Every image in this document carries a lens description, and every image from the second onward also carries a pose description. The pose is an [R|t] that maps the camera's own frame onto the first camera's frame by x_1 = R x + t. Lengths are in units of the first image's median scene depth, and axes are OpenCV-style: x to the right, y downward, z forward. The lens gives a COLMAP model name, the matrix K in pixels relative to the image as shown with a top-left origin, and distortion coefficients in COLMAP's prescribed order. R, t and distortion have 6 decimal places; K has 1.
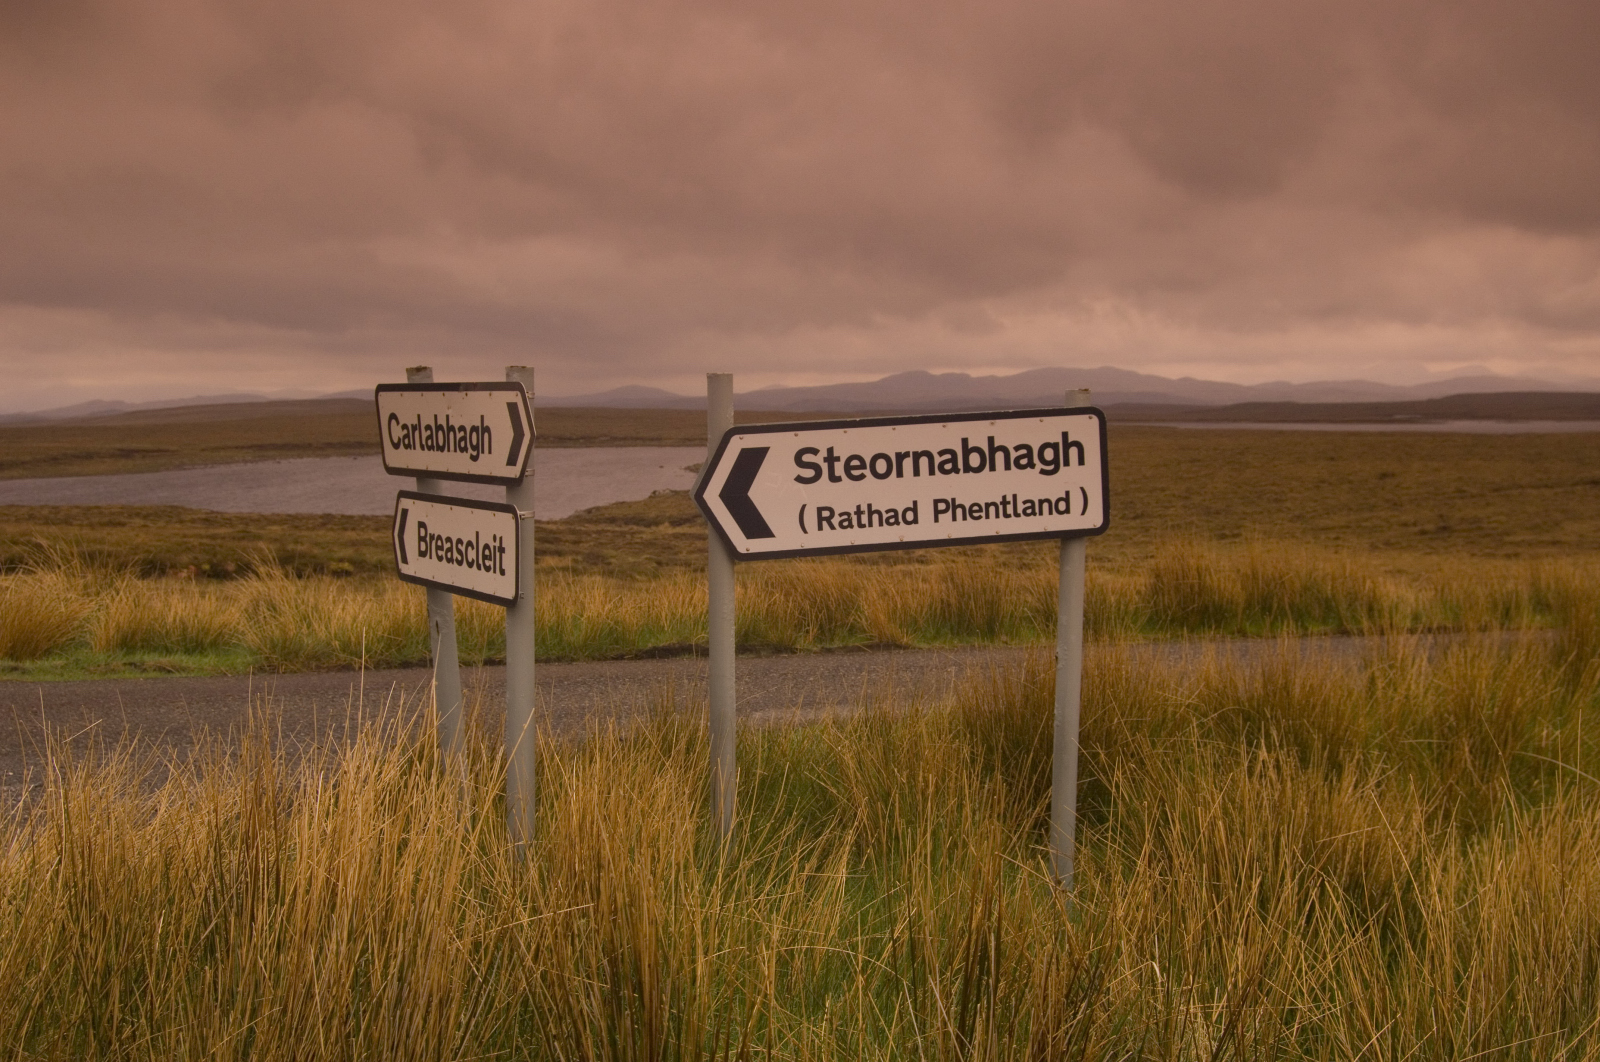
lens RADIAL K [[2003.9, 0, 798.5], [0, 2003.9, 531.9], [0, 0, 1]] dist [-0.100799, 0.000000]
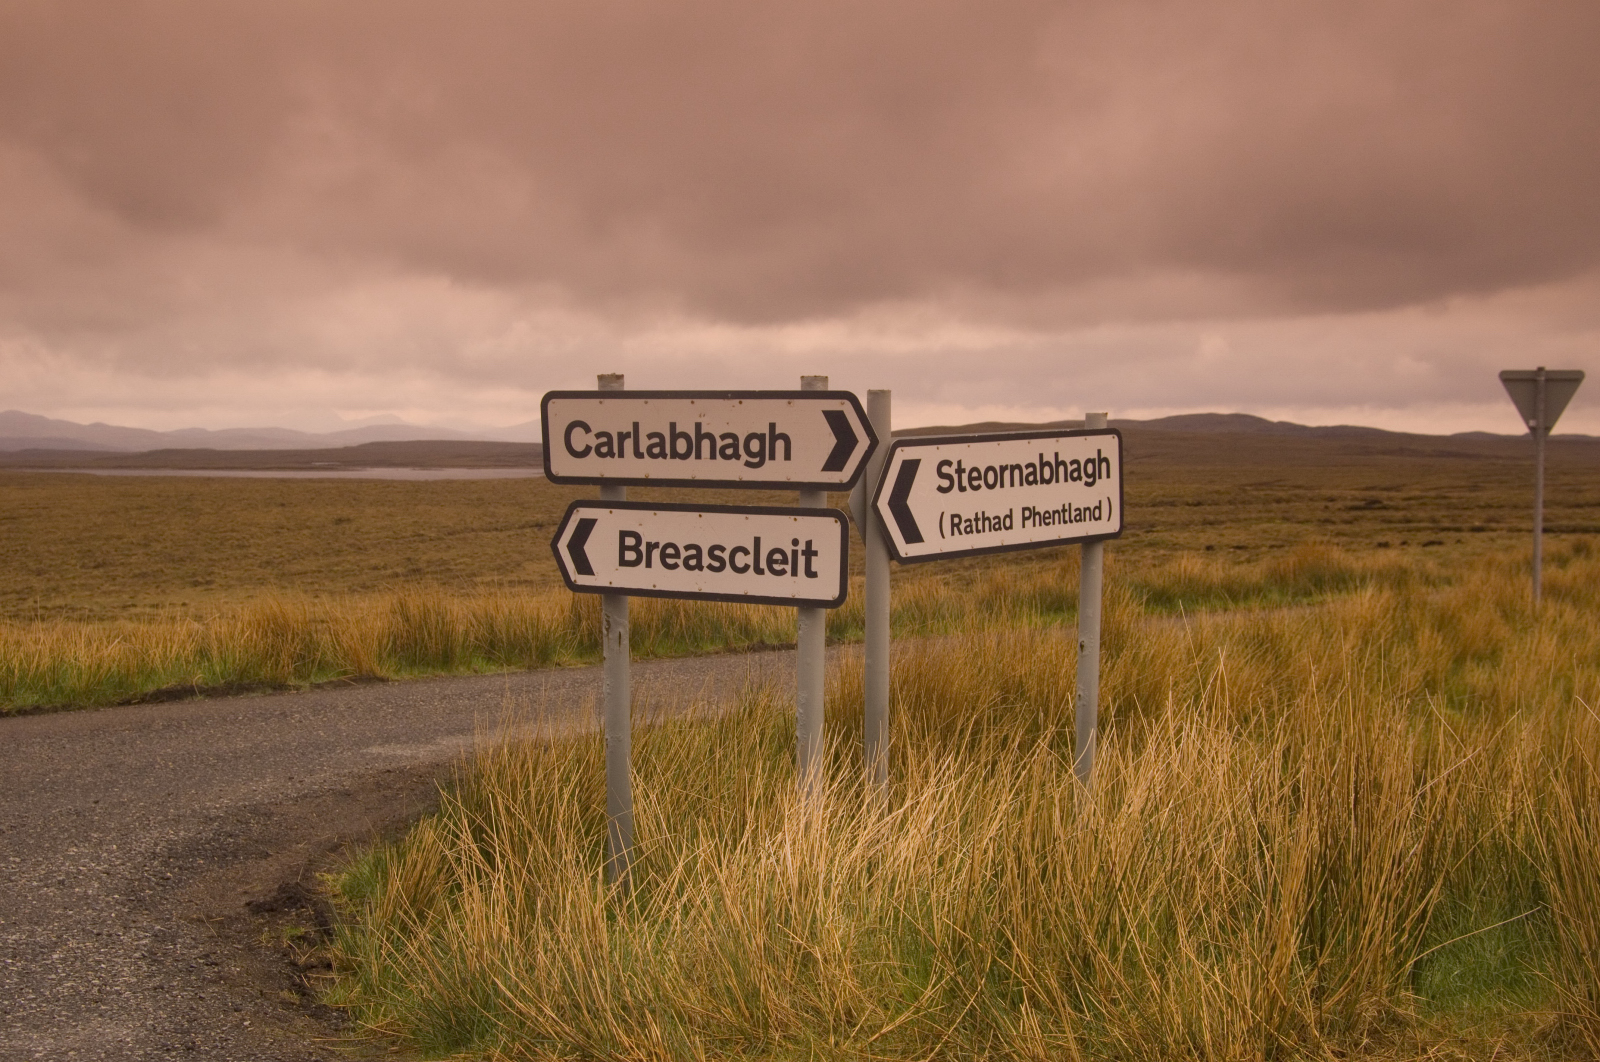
lens RADIAL K [[2003.9, 0, 812.0], [0, 2003.9, 541.9], [0, 0, 1]] dist [-0.100799, 0.000000]
pose [[0.849354, -0.011946, 0.527689, -0.622051], [0.022112, 0.999671, -0.012960, 0.014889], [-0.527361, 0.022676, 0.849339, 0.108294]]
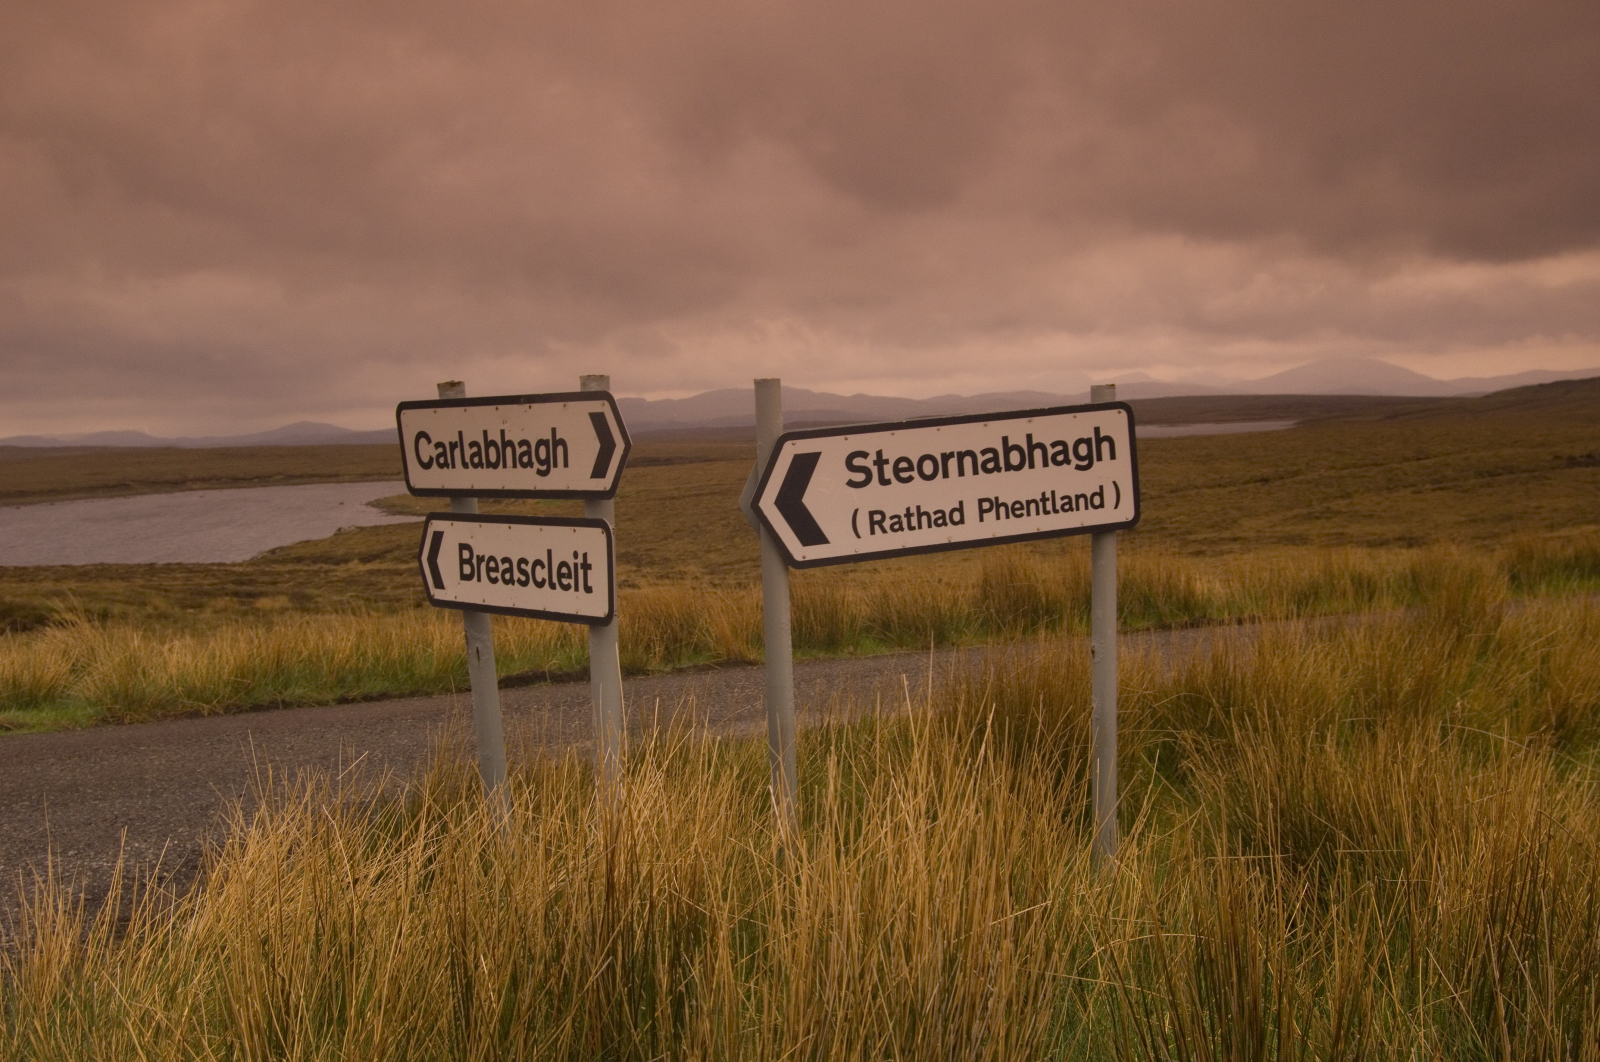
lens RADIAL K [[2003.9, 0, 799.4], [0, 2003.9, 540.7], [0, 0, 1]] dist [-0.100799, 0.000000]
pose [[0.985398, -0.044202, 0.164427, -0.184152], [0.045551, 0.998952, -0.004440, 0.004927], [-0.164058, 0.011865, 0.986379, 0.030945]]
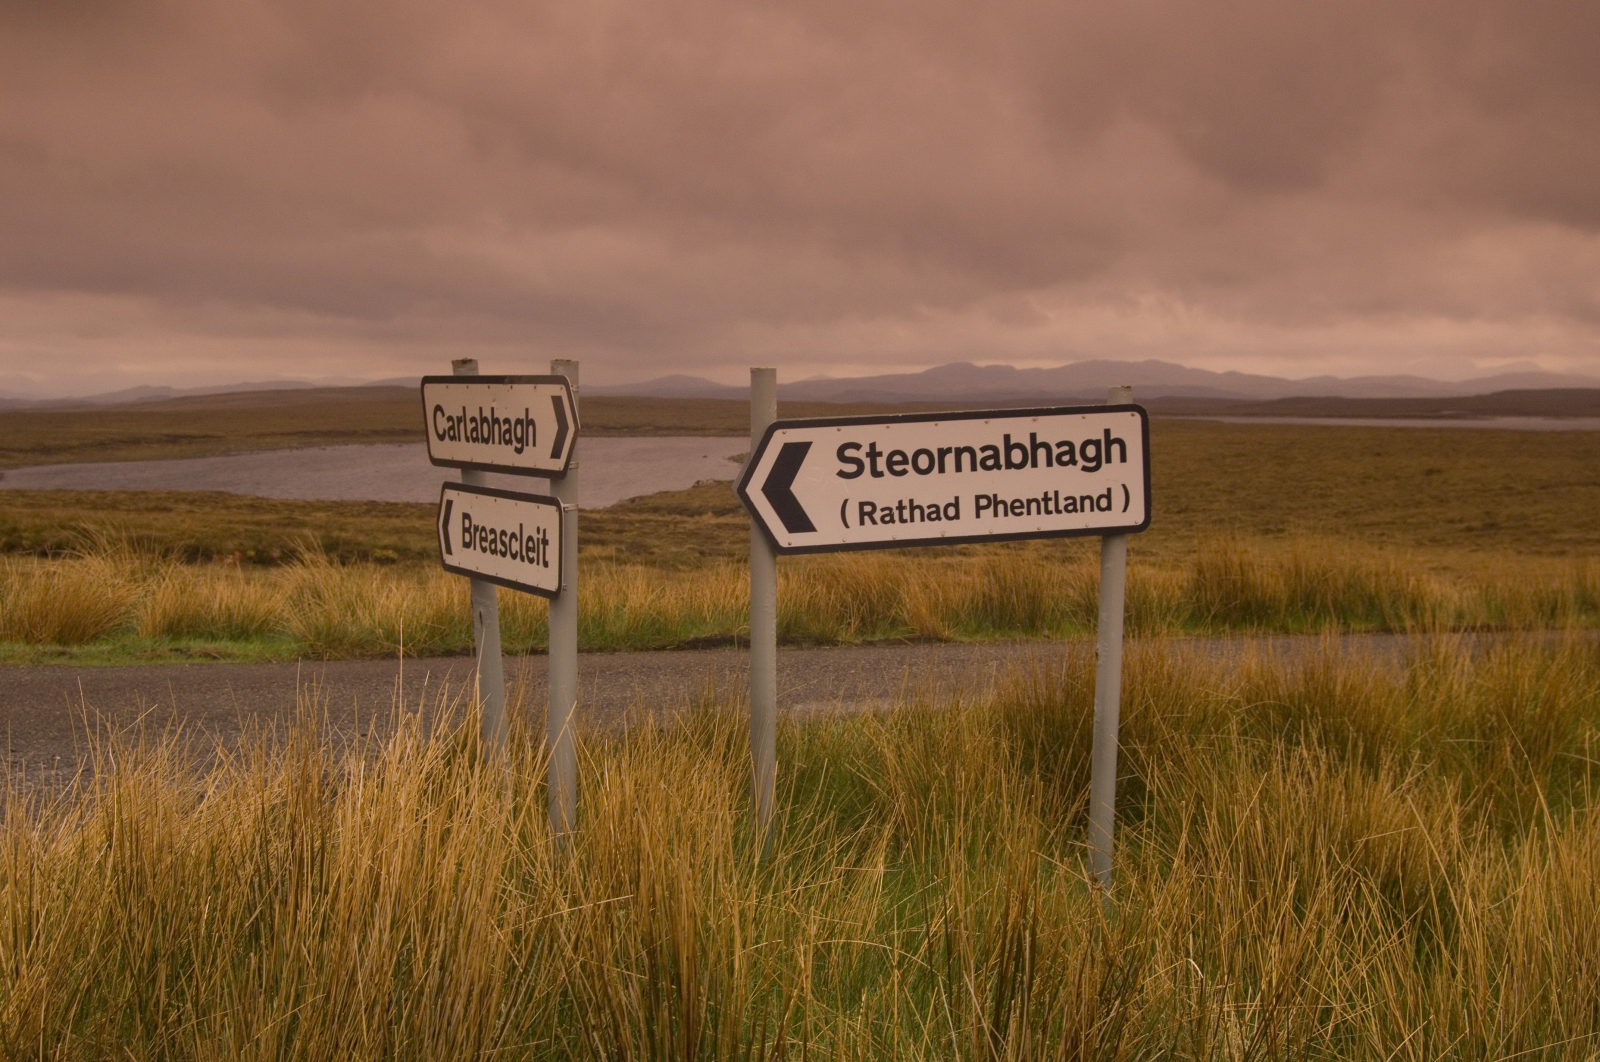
lens RADIAL K [[2003.9, 0, 792.5], [0, 2003.9, 540.2], [0, 0, 1]] dist [-0.100799, 0.000000]
pose [[0.999663, 0.009028, -0.024358, 0.000581], [-0.008813, 0.999921, 0.008923, -0.001815], [0.024437, -0.008706, 0.999663, -0.004240]]
